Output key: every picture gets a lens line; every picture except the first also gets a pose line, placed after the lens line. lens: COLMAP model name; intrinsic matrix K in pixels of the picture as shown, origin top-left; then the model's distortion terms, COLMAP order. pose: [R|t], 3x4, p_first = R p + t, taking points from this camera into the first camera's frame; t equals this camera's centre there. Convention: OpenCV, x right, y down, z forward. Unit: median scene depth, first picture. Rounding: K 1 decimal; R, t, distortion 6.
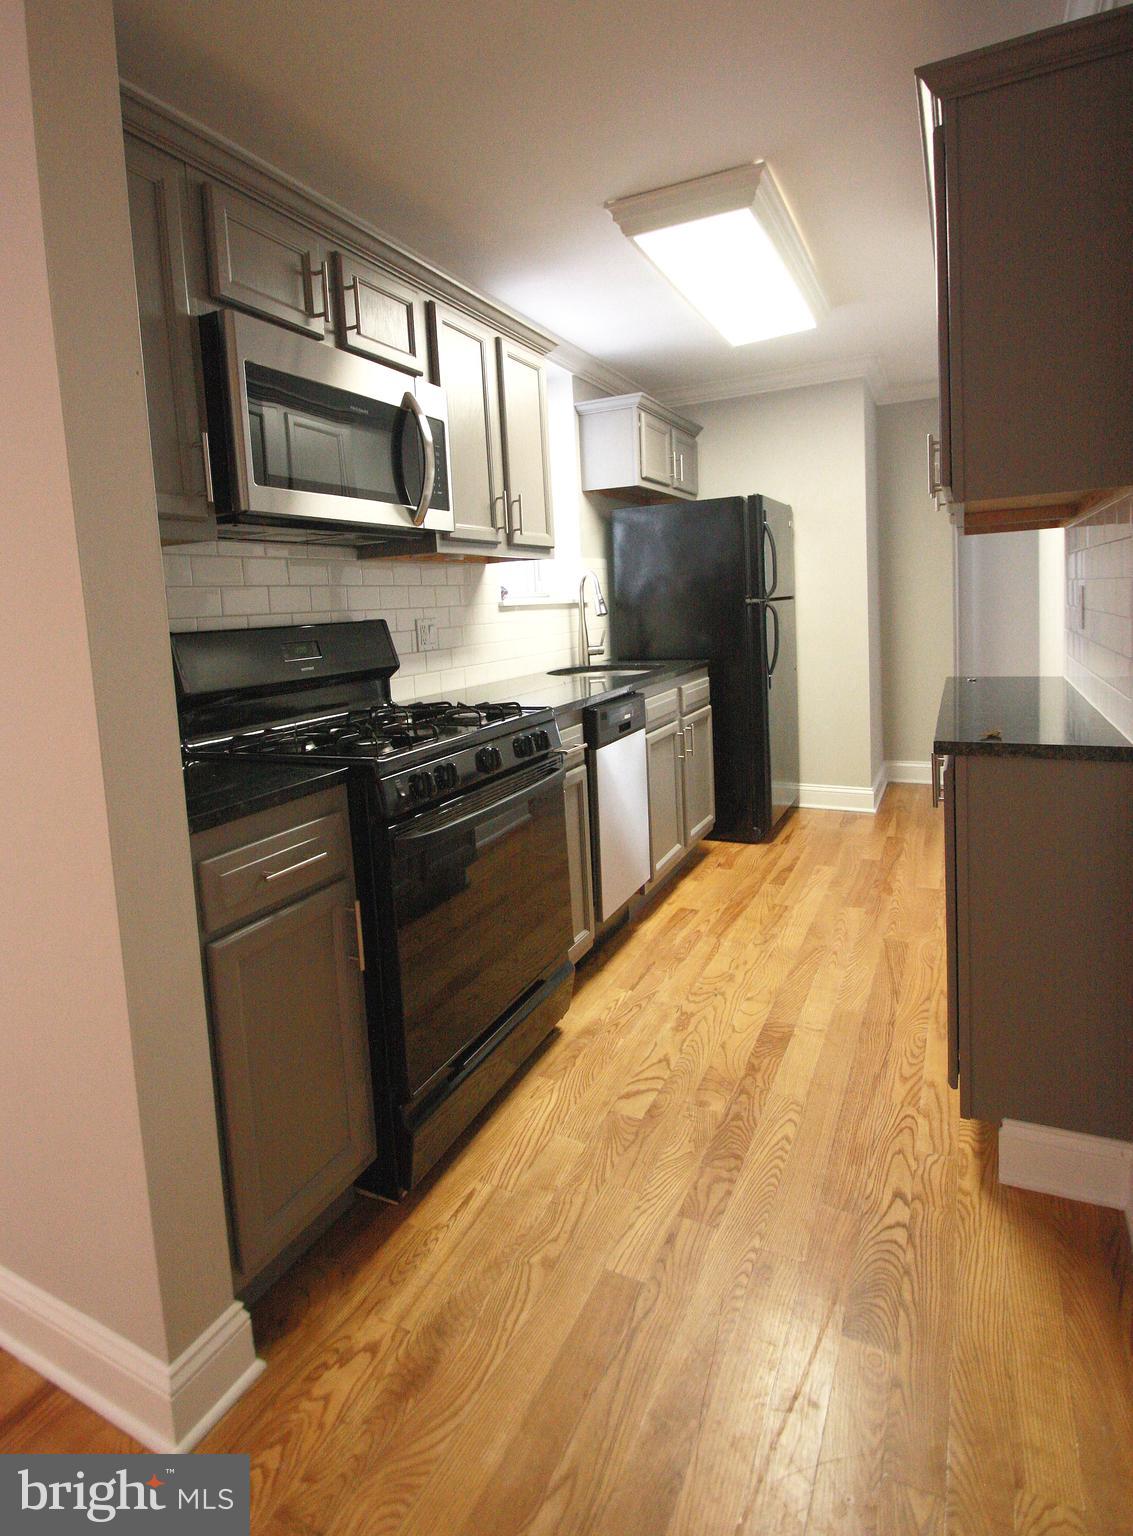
lens RADIAL K [[793.2, 0, 566.0], [0, 793.2, 671.7], [0, 0, 1]] dist [0.001162, 0.000036]
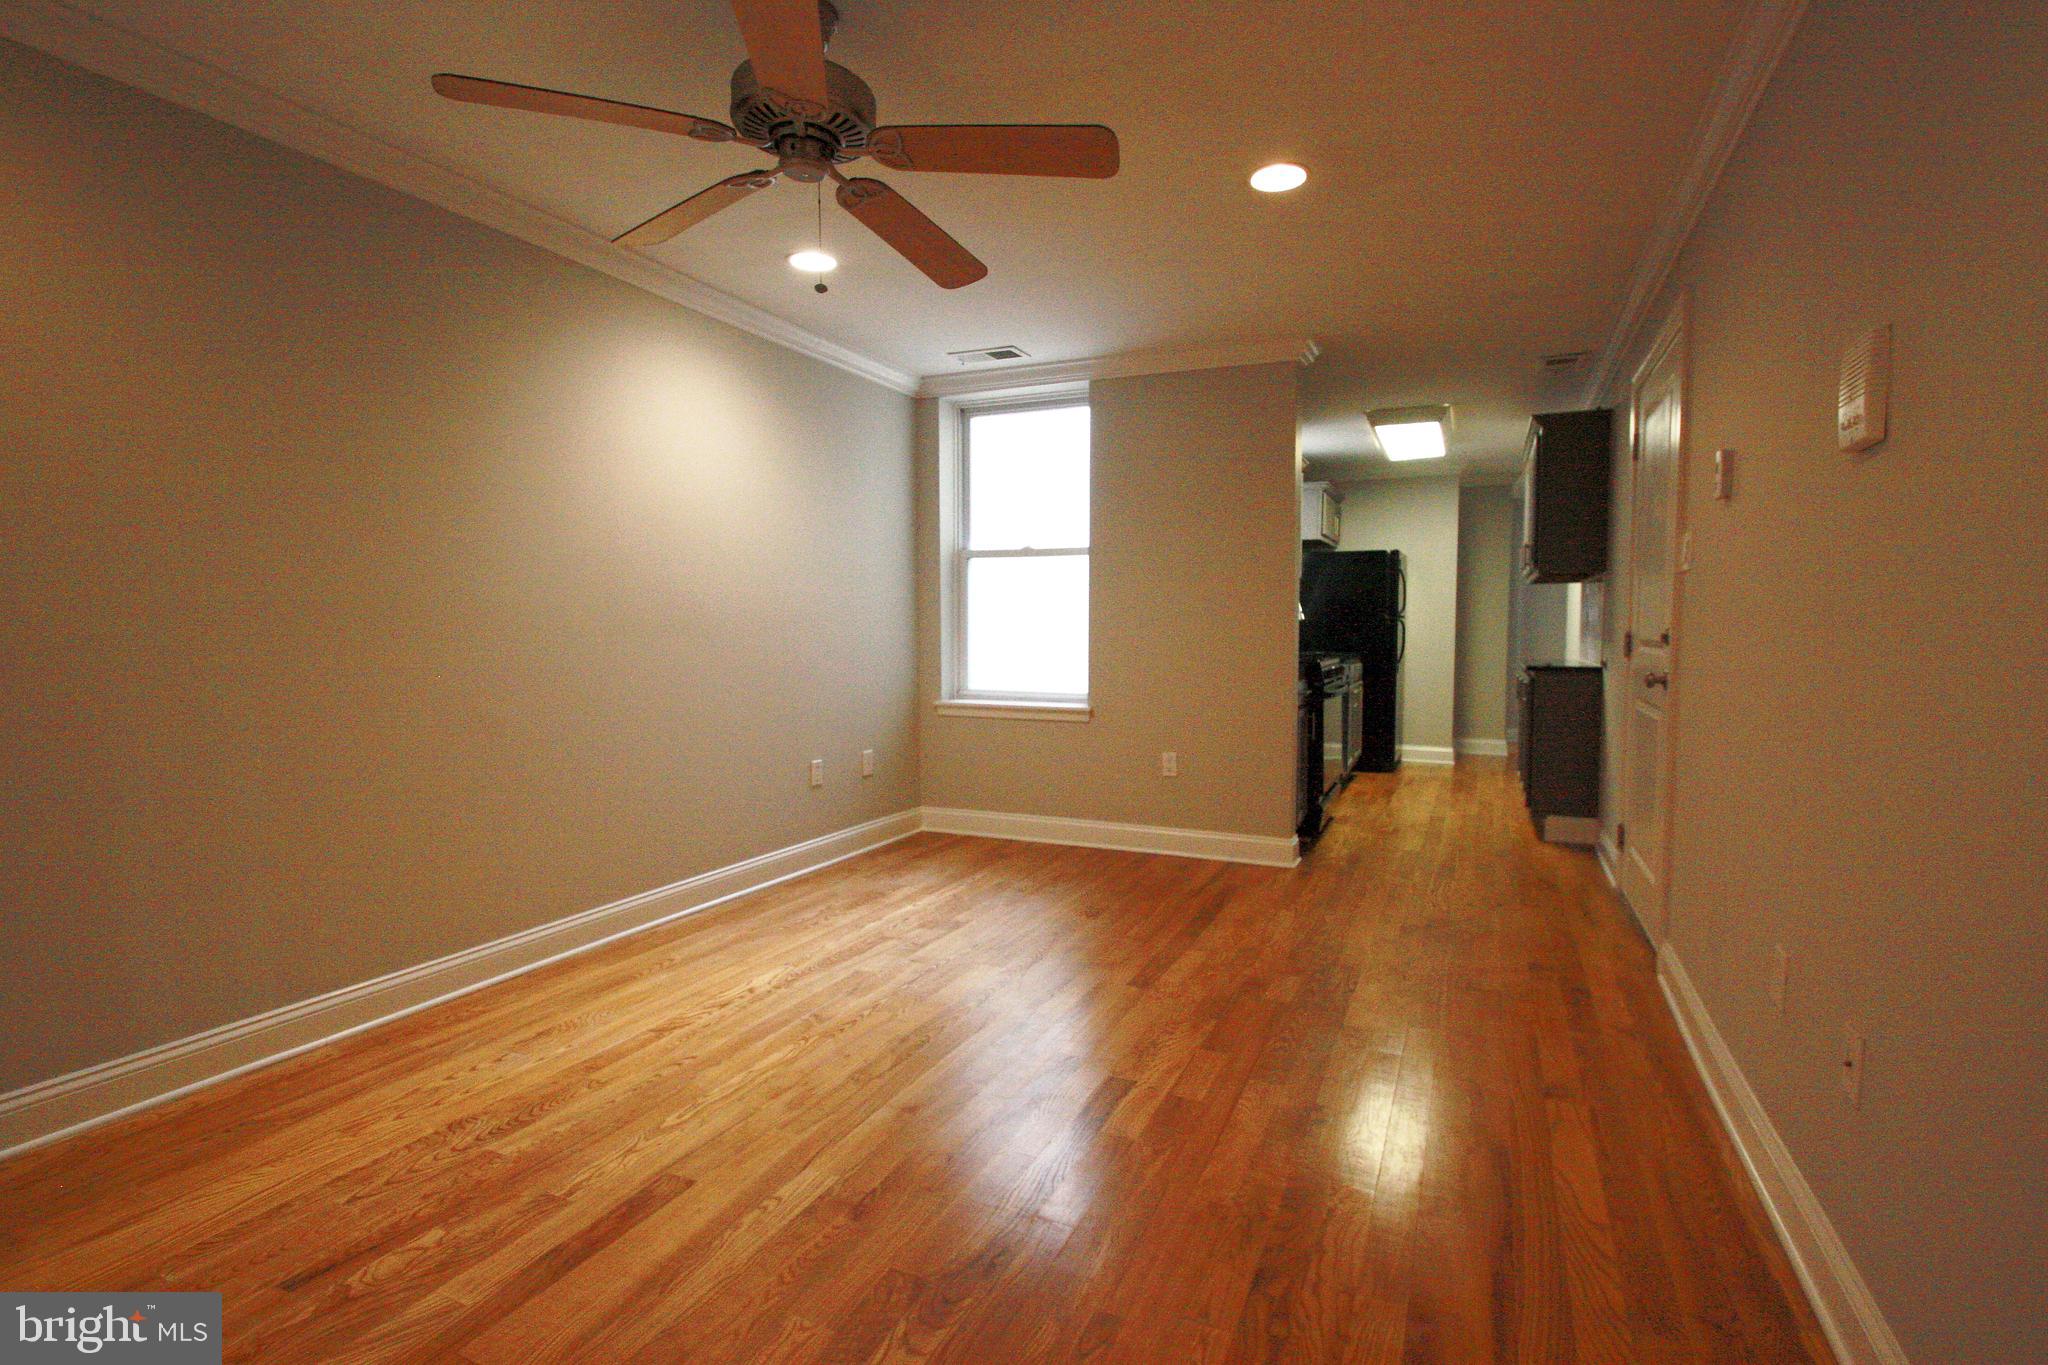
lens RADIAL K [[993.8, 0, 1024.0], [0, 993.8, 682.5], [0, 0, 1]] dist [-0.000618, -0.000546]
pose [[0.998090, 0.048050, 0.038831, -0.570701], [-0.047077, 0.998563, -0.025616, 0.129190], [-0.040006, 0.023739, 0.998917, -0.956786]]
